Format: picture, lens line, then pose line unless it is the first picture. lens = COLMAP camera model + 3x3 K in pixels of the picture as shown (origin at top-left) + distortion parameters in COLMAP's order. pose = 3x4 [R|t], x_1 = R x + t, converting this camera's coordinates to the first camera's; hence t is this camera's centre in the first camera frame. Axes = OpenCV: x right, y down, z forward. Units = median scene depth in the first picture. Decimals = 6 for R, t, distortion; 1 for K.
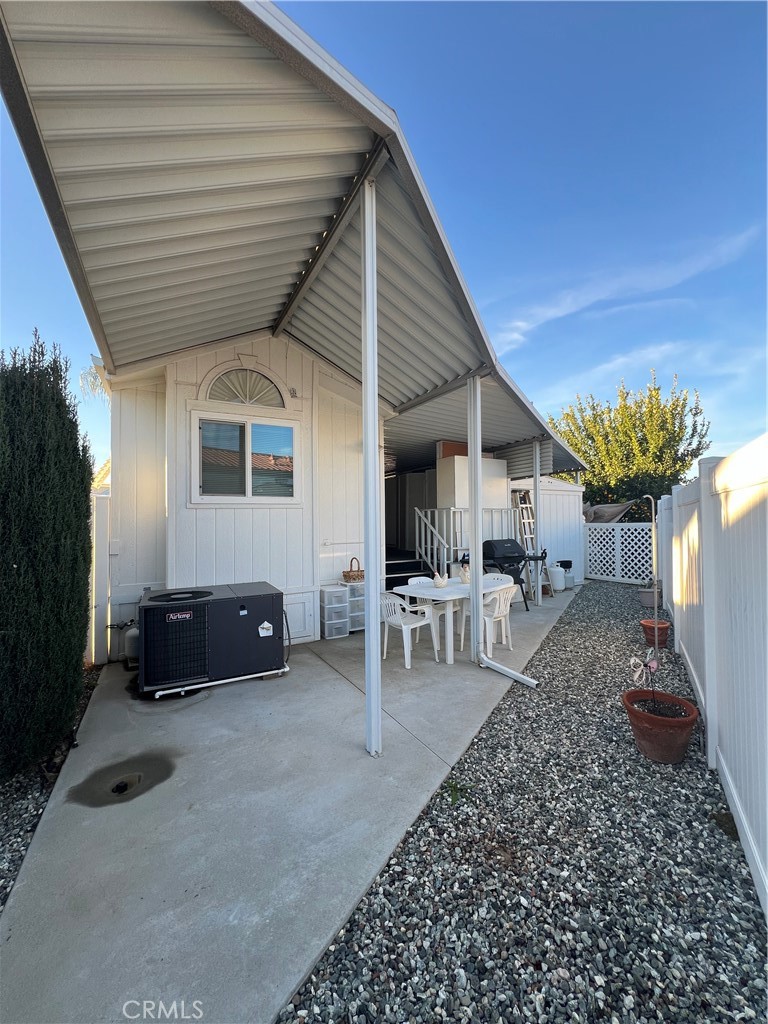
lens RADIAL K [[411.7, 0, 383.9], [0, 411.7, 509.8], [0, 0, 1]] dist [-0.002281, 0.000148]
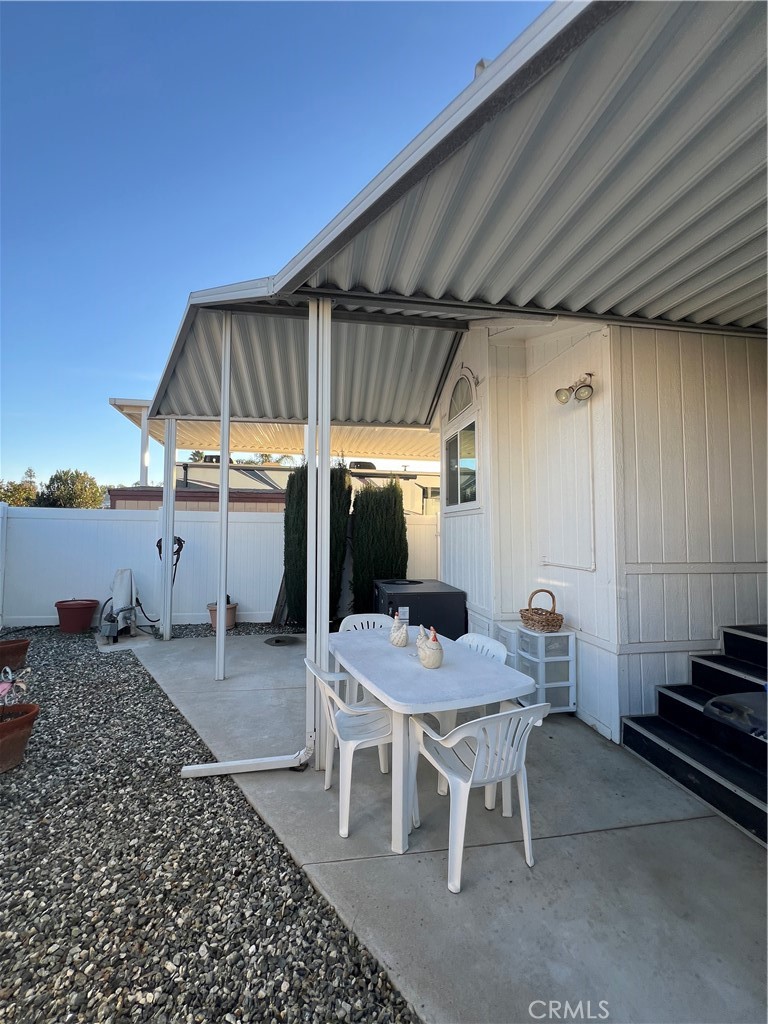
lens RADIAL K [[409.1, 0, 382.2], [0, 409.1, 508.6], [0, 0, 1]] dist [-0.000684, -0.000513]
pose [[-0.316419, -0.034256, -0.948001, 0.677694], [0.019214, 0.998911, -0.042509, 0.017856], [0.948425, -0.031665, -0.315417, 1.124001]]
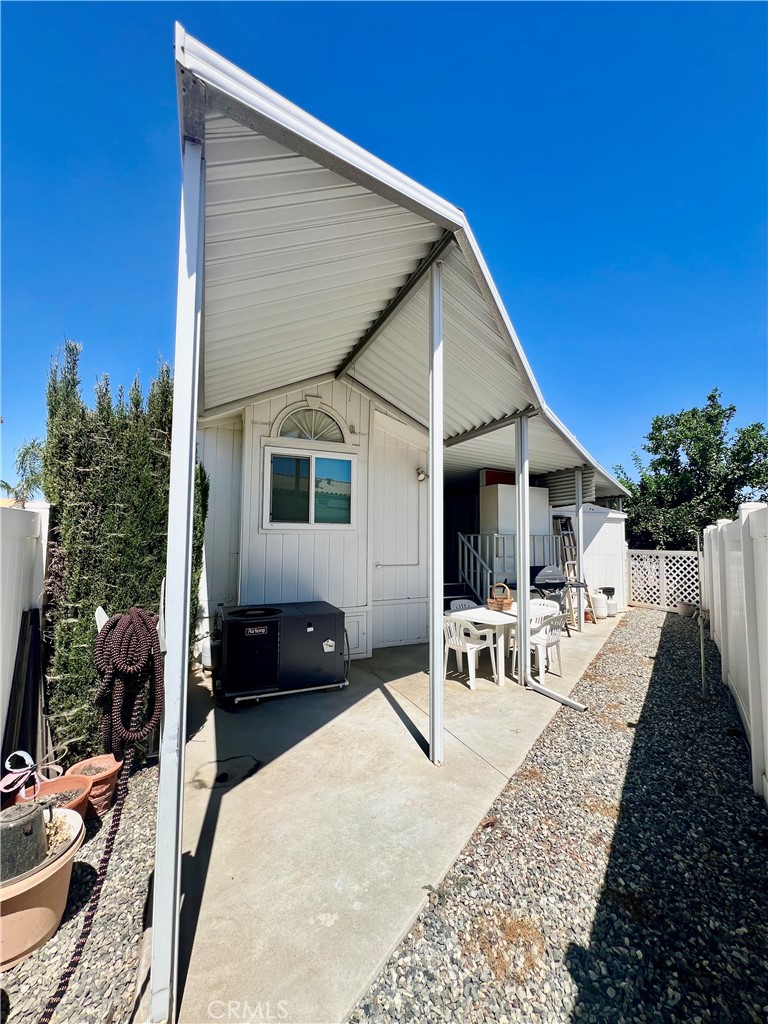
lens RADIAL K [[409.1, 0, 383.6], [0, 409.1, 510.8], [0, 0, 1]] dist [-0.000684, -0.000513]
pose [[0.996741, 0.013384, -0.079550, -0.048377], [-0.016648, 0.999040, -0.040512, -0.024012], [0.078931, 0.041704, 0.996007, -0.080388]]
